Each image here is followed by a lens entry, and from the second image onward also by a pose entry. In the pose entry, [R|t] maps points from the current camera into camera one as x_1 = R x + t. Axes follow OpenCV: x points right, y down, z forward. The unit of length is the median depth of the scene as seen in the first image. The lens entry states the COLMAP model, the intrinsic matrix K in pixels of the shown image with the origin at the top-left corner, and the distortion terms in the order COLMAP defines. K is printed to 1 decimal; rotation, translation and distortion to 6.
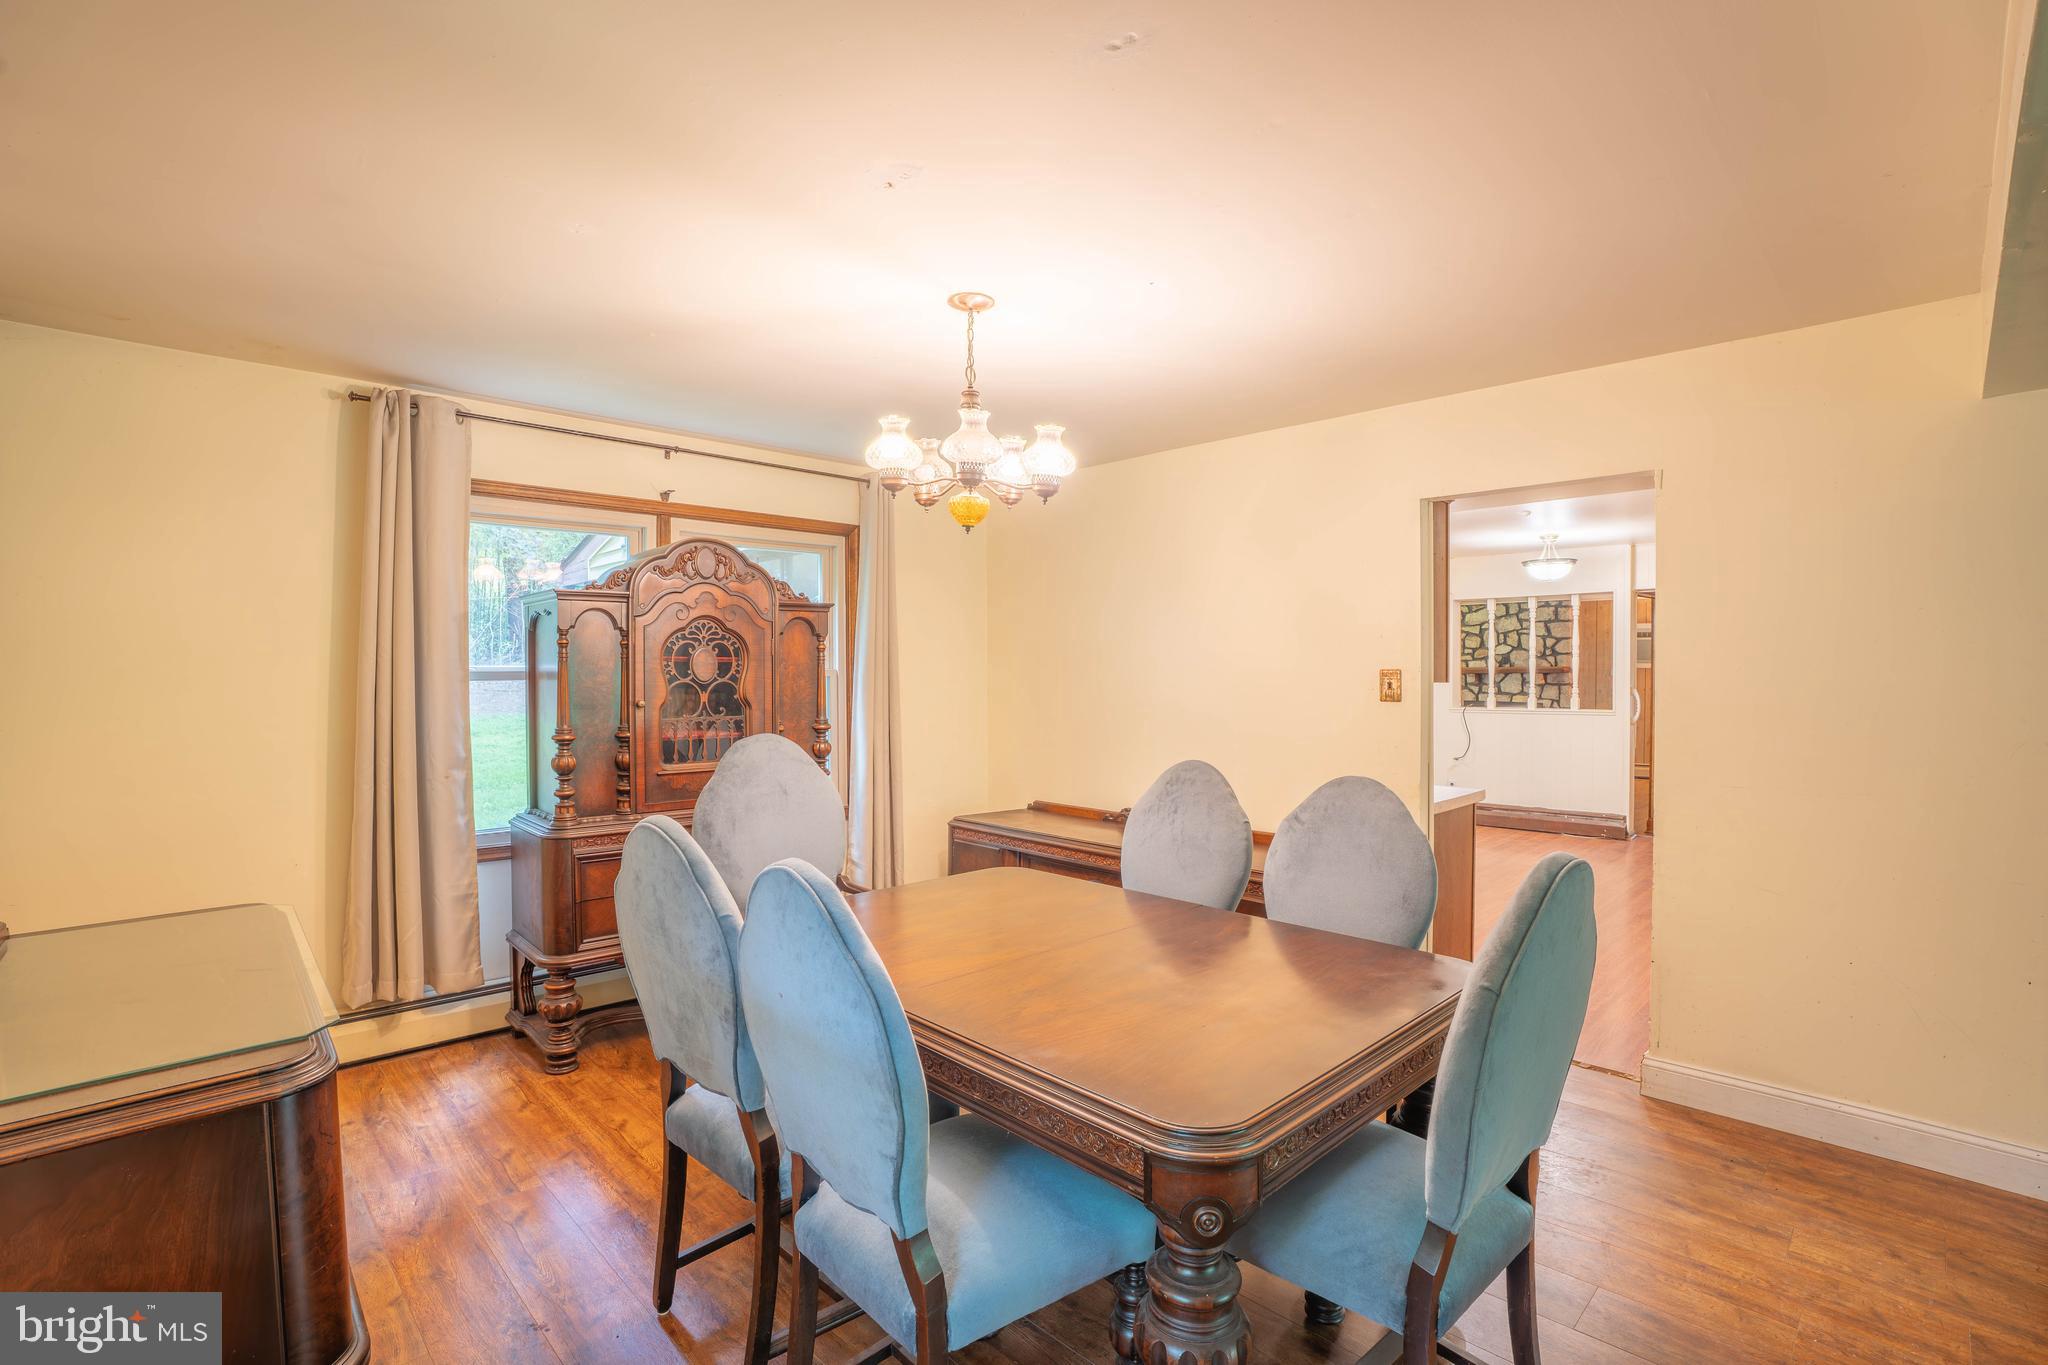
lens RADIAL K [[941.7, 0, 1020.1], [0, 941.7, 677.9], [0, 0, 1]] dist [-0.075050, 0.017567]
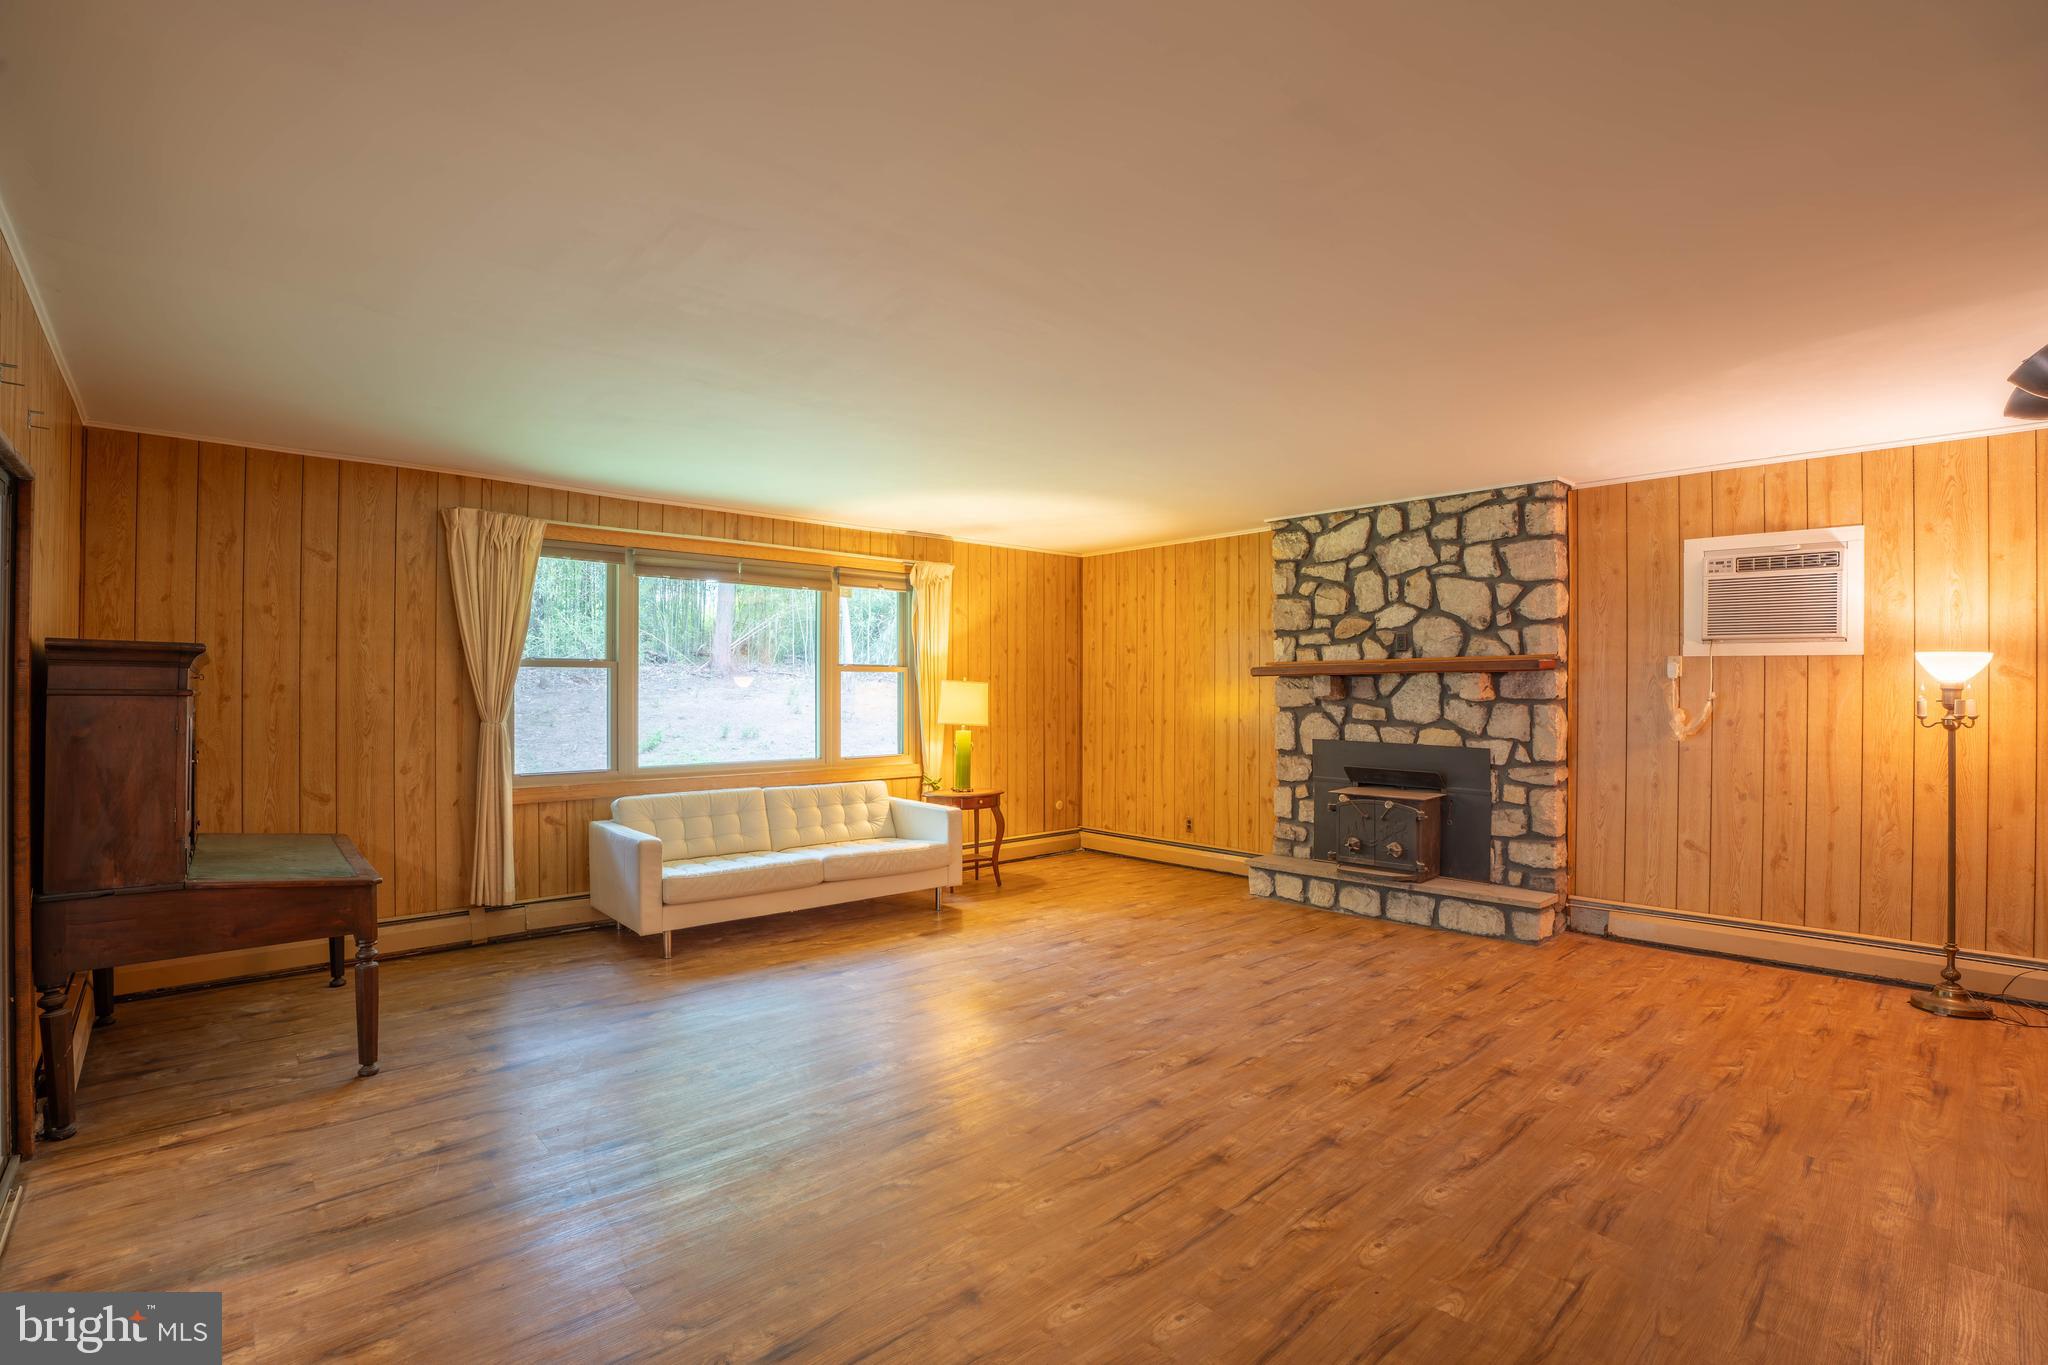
lens RADIAL K [[941.7, 0, 1021.9], [0, 941.7, 676.2], [0, 0, 1]] dist [-0.075050, 0.017567]
pose [[0.999613, -0.002431, -0.027712, 0.372204], [0.001992, 0.999872, -0.015852, 0.002153], [0.027747, 0.015790, 0.999490, 0.589062]]
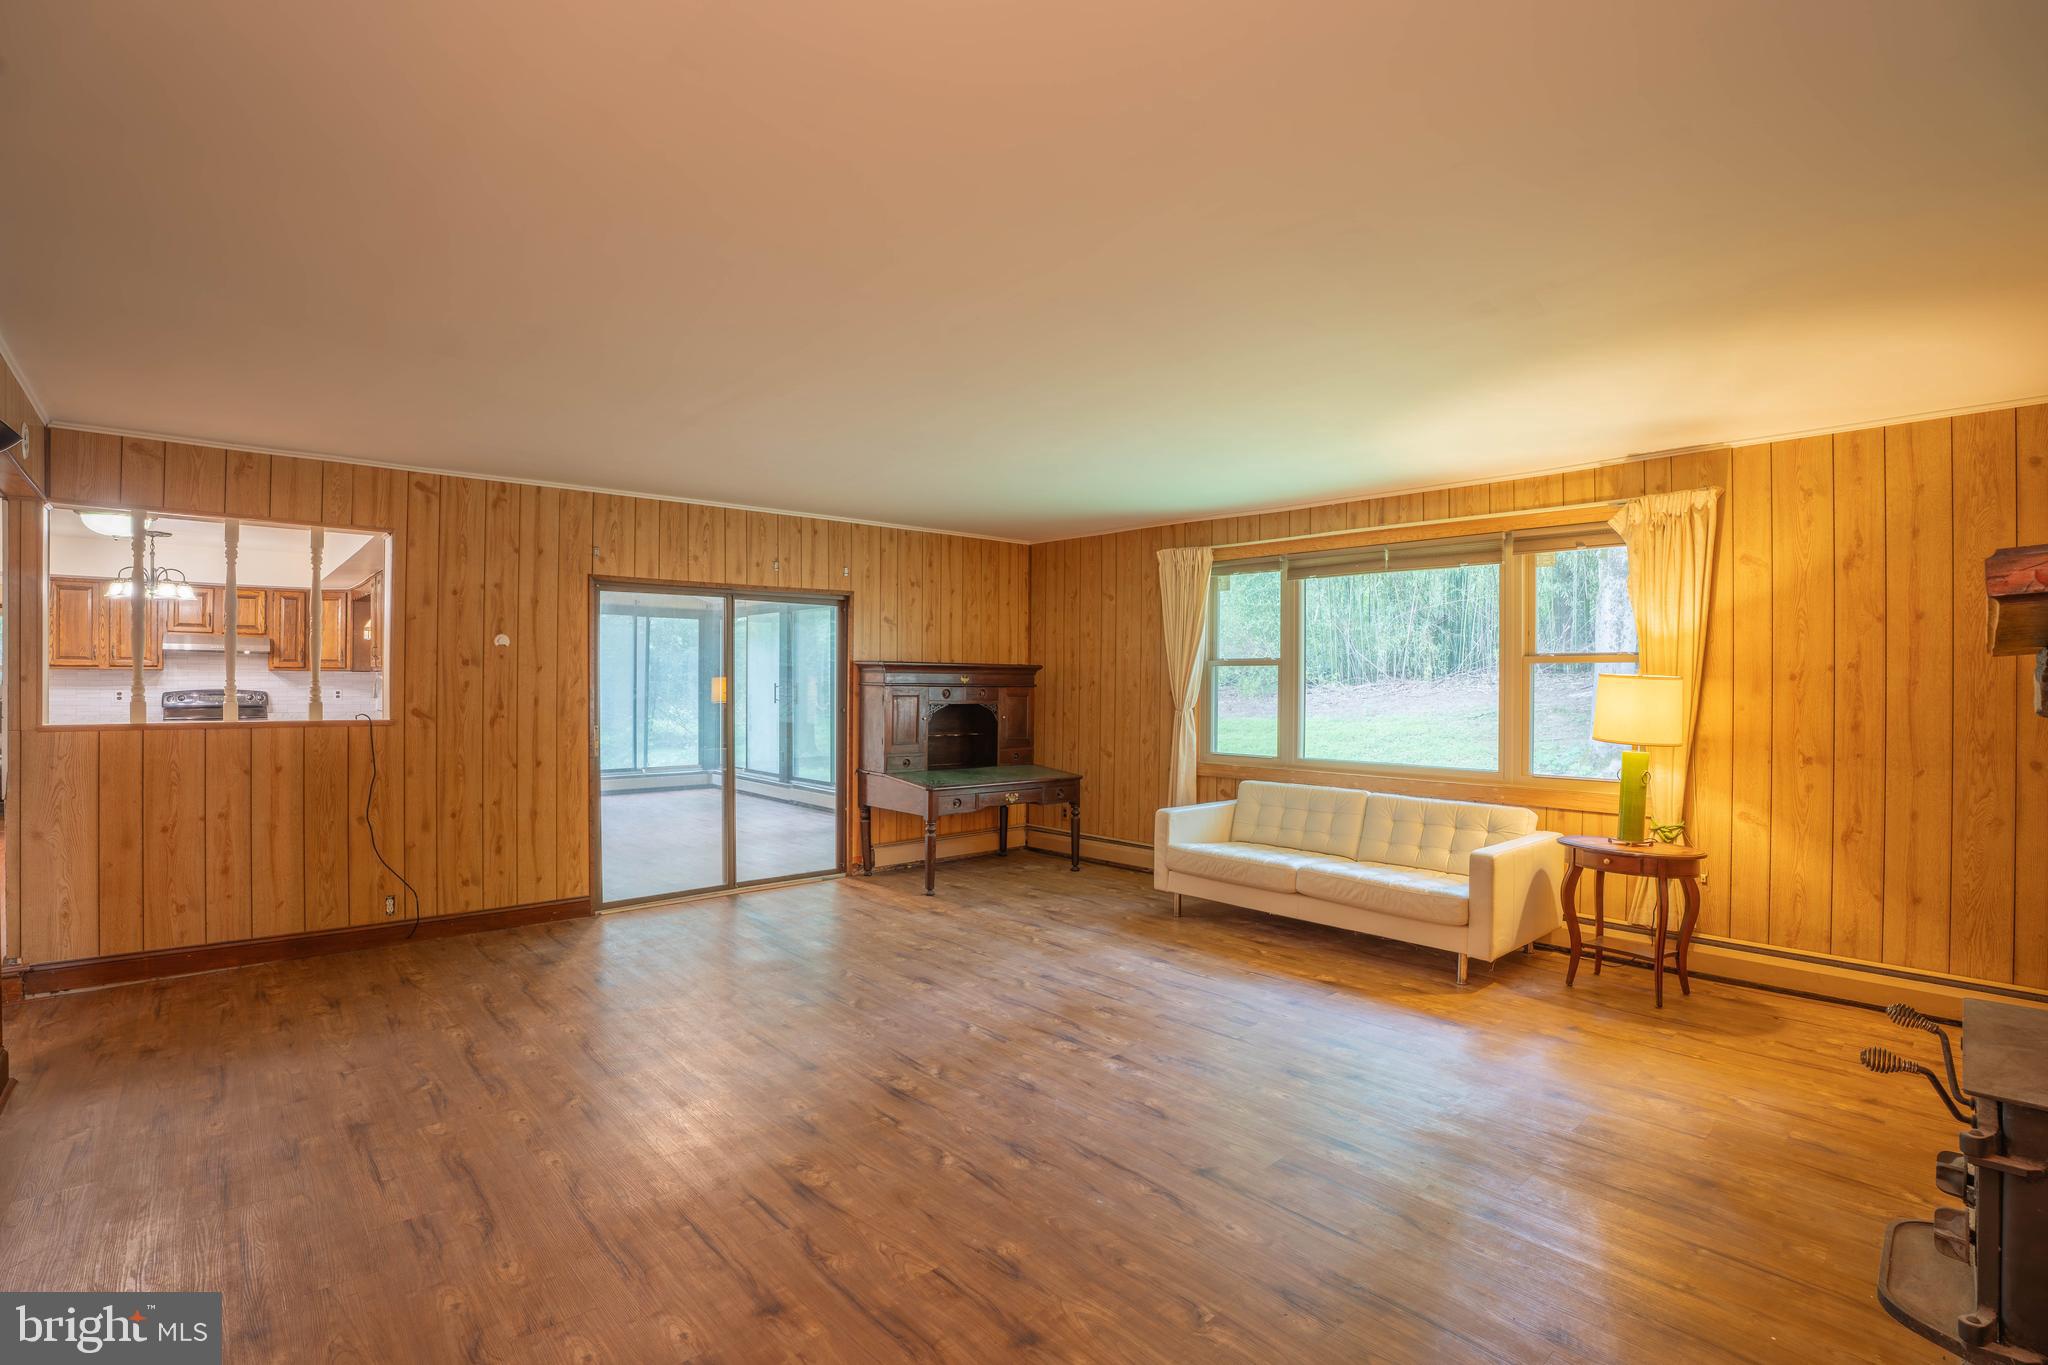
lens RADIAL K [[941.7, 0, 1024.3], [0, 941.7, 680.6], [0, 0, 1]] dist [-0.075050, 0.017567]
pose [[-0.032334, -0.003763, -0.999470, 0.635369], [-0.007822, 0.999963, -0.003512, 0.001494], [0.999446, 0.007704, -0.032363, 0.875772]]
